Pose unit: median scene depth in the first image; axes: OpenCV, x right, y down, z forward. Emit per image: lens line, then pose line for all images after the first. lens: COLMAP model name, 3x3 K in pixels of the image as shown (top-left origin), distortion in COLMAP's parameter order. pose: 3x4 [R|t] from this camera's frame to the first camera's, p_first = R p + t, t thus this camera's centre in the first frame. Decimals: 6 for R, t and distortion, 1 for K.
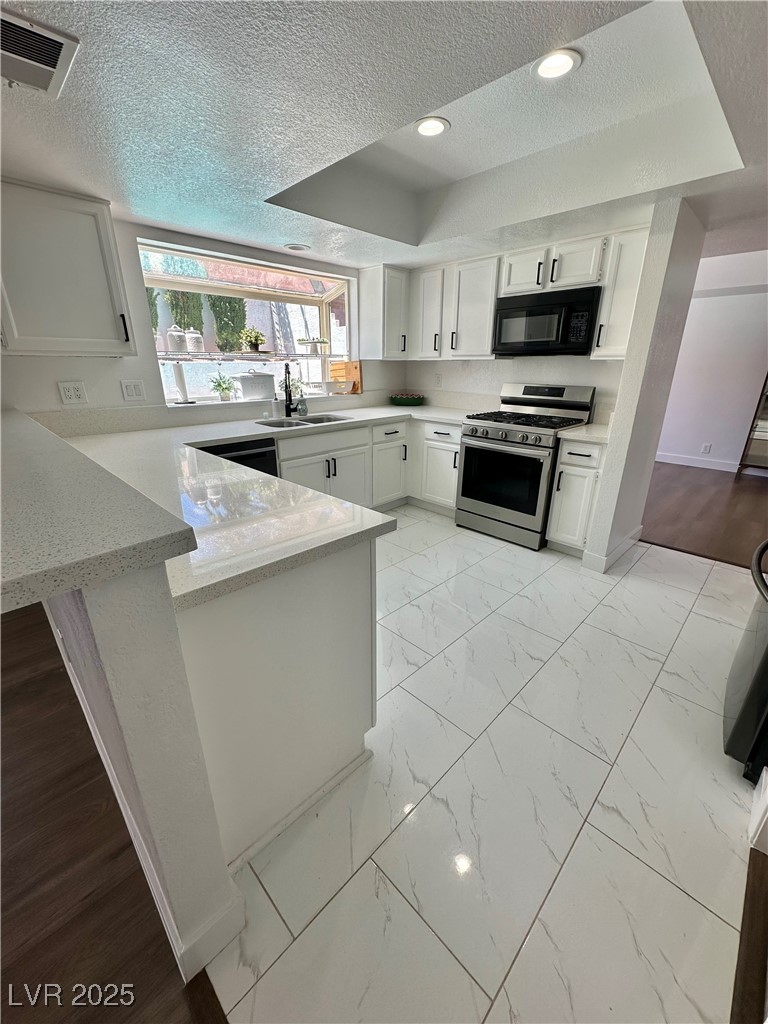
lens RADIAL K [[408.8, 0, 386.5], [0, 408.8, 511.6], [0, 0, 1]] dist [-0.002091, 0.000352]
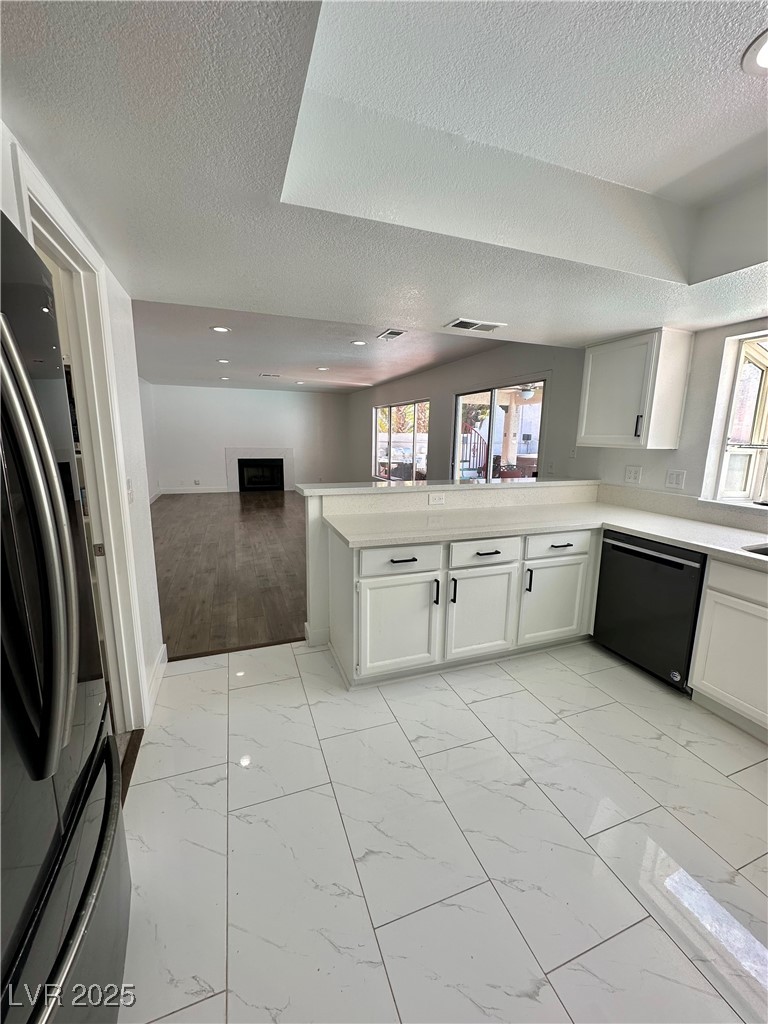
lens RADIAL K [[408.8, 0, 385.4], [0, 408.8, 512.3], [0, 0, 1]] dist [-0.002091, 0.000352]
pose [[-0.418335, 0.158279, -0.894396, 0.592959], [-0.327907, 0.891974, 0.311222, -0.271018], [0.847038, 0.423474, -0.321243, 0.662225]]
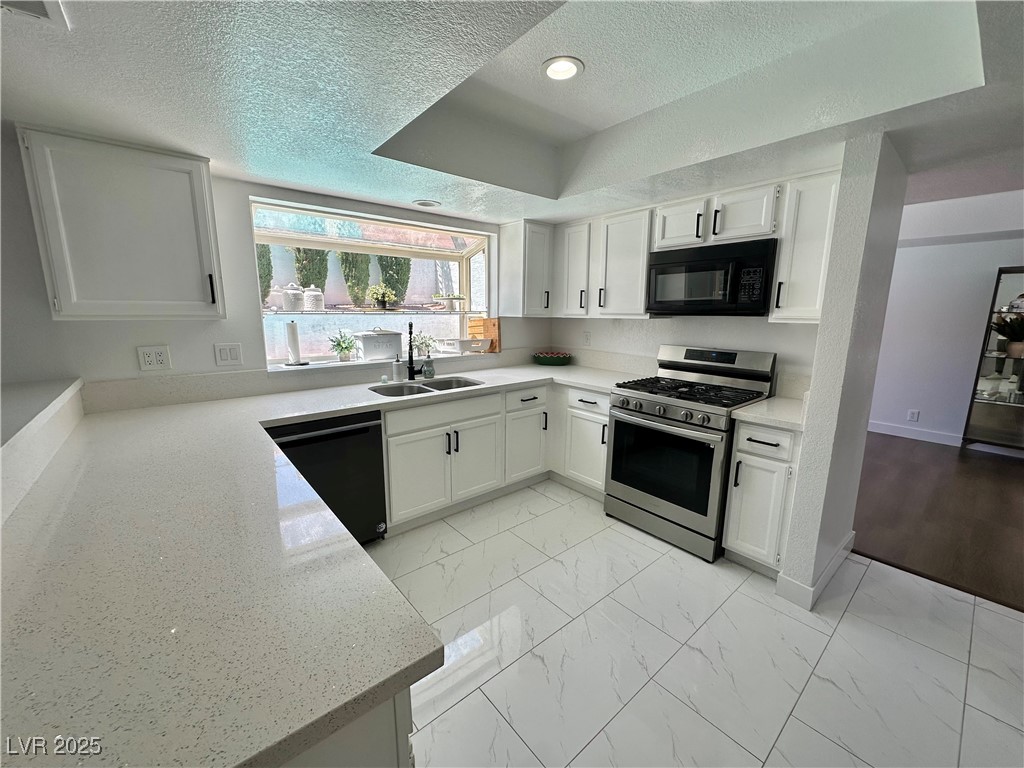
lens RADIAL K [[408.8, 0, 512.7], [0, 408.8, 383.1], [0, 0, 1]] dist [-0.002091, 0.000352]
pose [[0.995896, 0.019266, -0.088429, 0.064190], [-0.034022, 0.985108, -0.168539, -0.095211], [0.083865, 0.170856, 0.981720, 0.174614]]
